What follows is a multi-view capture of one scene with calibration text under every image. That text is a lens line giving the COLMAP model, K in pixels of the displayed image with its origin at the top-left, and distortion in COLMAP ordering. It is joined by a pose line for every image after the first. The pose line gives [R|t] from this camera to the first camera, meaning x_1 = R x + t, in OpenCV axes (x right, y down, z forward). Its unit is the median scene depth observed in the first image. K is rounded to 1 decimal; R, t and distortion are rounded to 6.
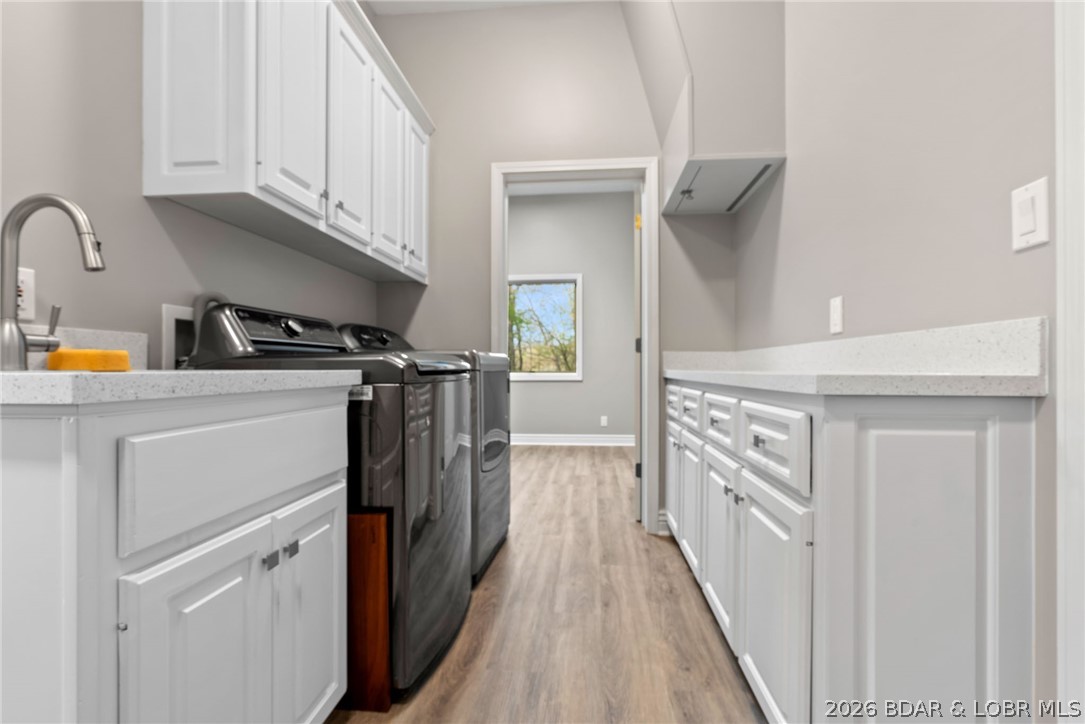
lens RADIAL K [[494.8, 0, 542.5], [0, 494.8, 362.0], [0, 0, 1]] dist [0.000164, 0.000229]
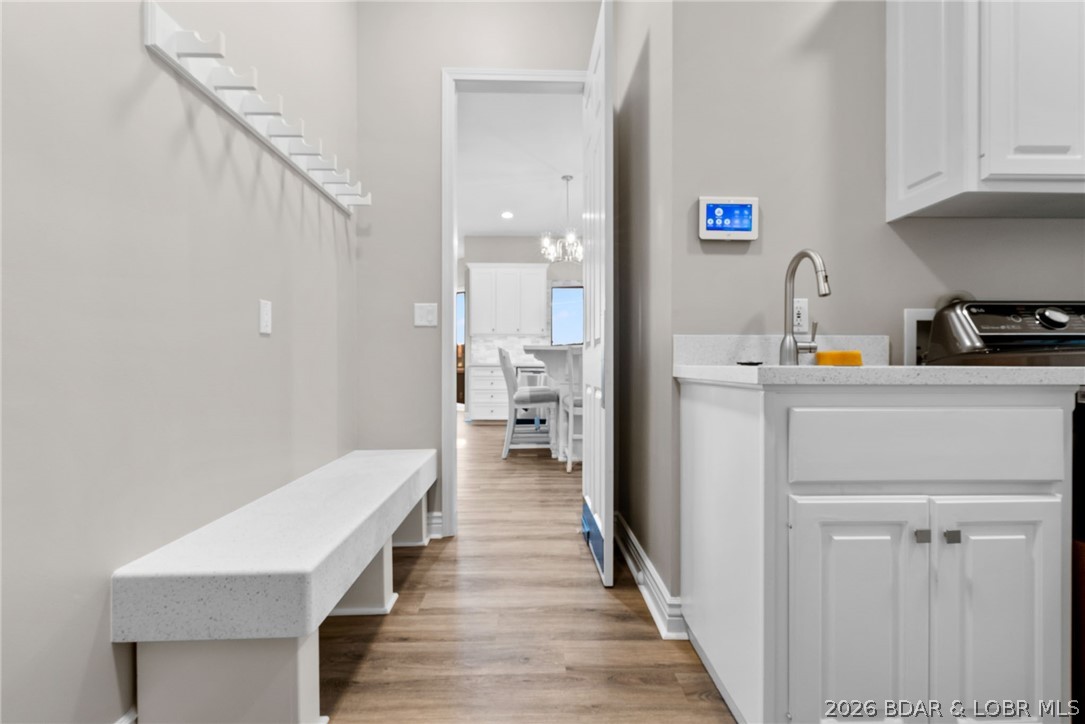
lens RADIAL K [[514.6, 0, 542.5], [0, 514.6, 362.0], [0, 0, 1]] dist [0.000171, -0.000021]
pose [[0.113193, -0.000577, -0.993573, 0.444391], [0.009550, 0.999954, 0.000507, -0.001165], [0.993527, -0.009546, 0.113194, 0.014564]]
